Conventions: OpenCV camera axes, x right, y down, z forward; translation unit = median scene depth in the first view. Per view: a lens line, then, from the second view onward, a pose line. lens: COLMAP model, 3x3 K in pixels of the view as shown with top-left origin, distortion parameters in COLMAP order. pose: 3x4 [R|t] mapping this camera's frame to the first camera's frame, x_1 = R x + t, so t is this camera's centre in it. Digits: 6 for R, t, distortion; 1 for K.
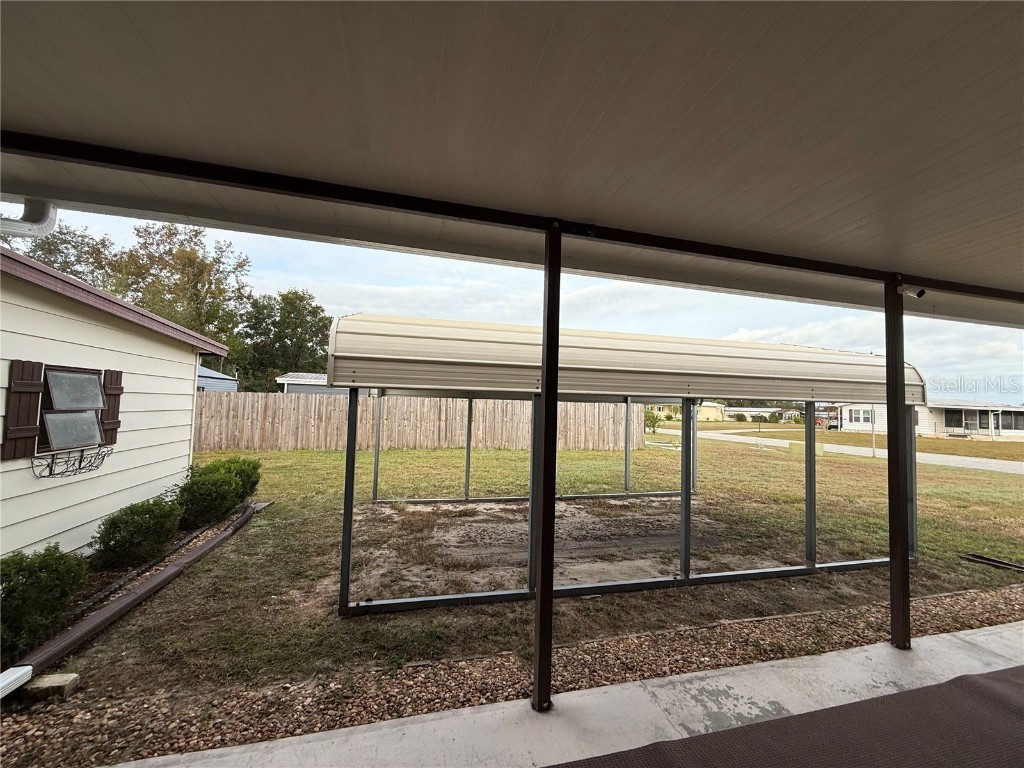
lens RADIAL K [[405.5, 0, 510.2], [0, 405.5, 385.1], [0, 0, 1]] dist [0.001294, -0.000303]
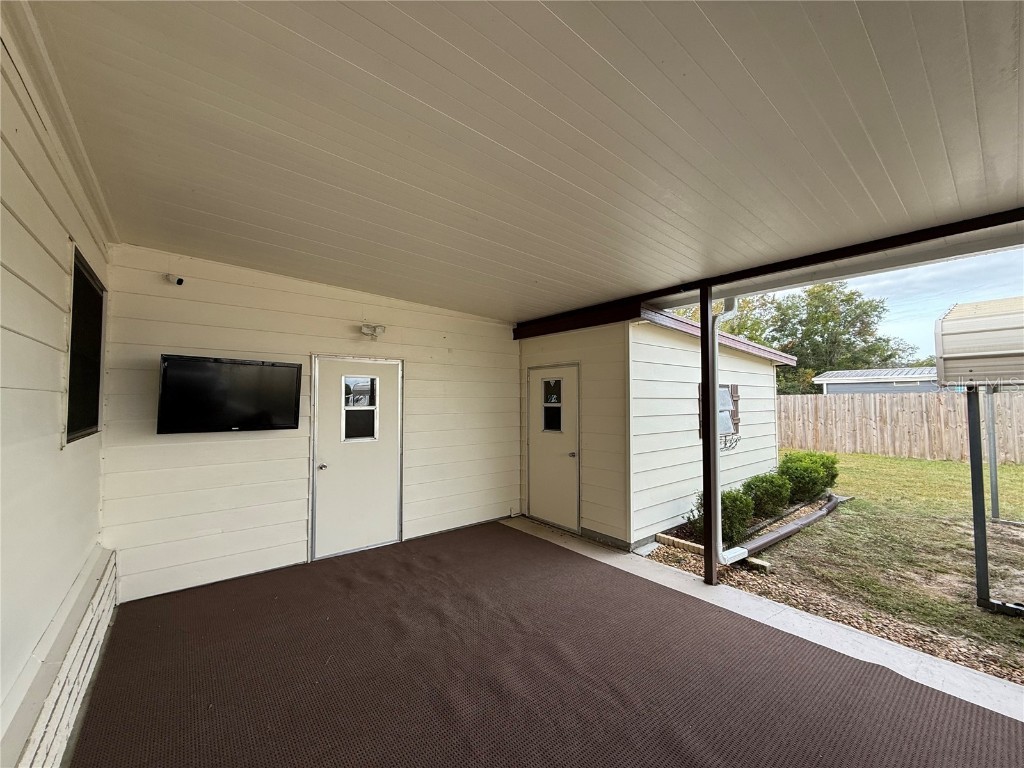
lens RADIAL K [[405.5, 0, 512.8], [0, 405.5, 385.3], [0, 0, 1]] dist [0.001294, -0.000303]
pose [[0.409890, -0.064686, -0.909839, 0.021436], [0.059722, 0.997245, -0.043994, -0.006226], [0.910178, -0.036305, 0.412624, -0.147460]]
